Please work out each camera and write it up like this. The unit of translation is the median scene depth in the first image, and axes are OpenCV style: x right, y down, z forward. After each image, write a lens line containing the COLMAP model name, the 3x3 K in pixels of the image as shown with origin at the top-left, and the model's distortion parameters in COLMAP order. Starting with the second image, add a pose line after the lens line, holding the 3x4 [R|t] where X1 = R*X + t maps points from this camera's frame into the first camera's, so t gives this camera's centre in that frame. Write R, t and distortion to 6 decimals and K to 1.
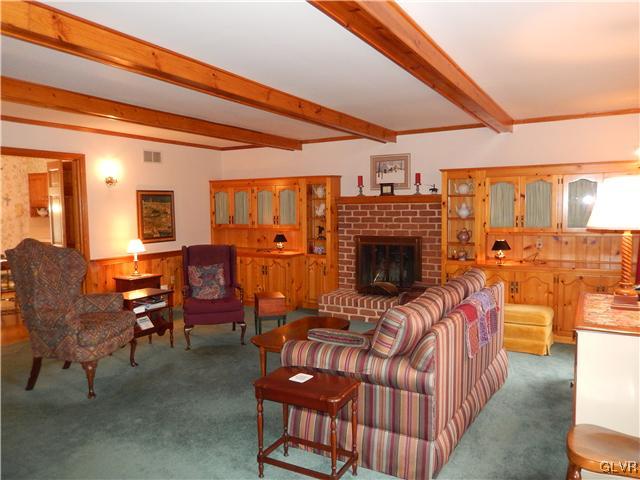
lens RADIAL K [[476.2, 0, 319.6], [0, 476.2, 240.4], [0, 0, 1]] dist [0.004711, 0.000082]
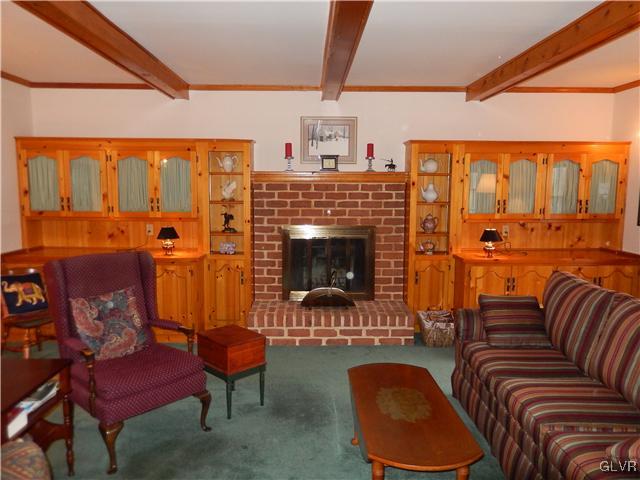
lens RADIAL K [[476.2, 0, 319.7], [0, 476.2, 241.1], [0, 0, 1]] dist [0.004711, 0.000082]
pose [[0.857424, -0.043794, 0.512743, -0.263726], [0.020302, 0.998475, 0.051332, -0.024572], [-0.514209, -0.033604, 0.857006, 0.372137]]
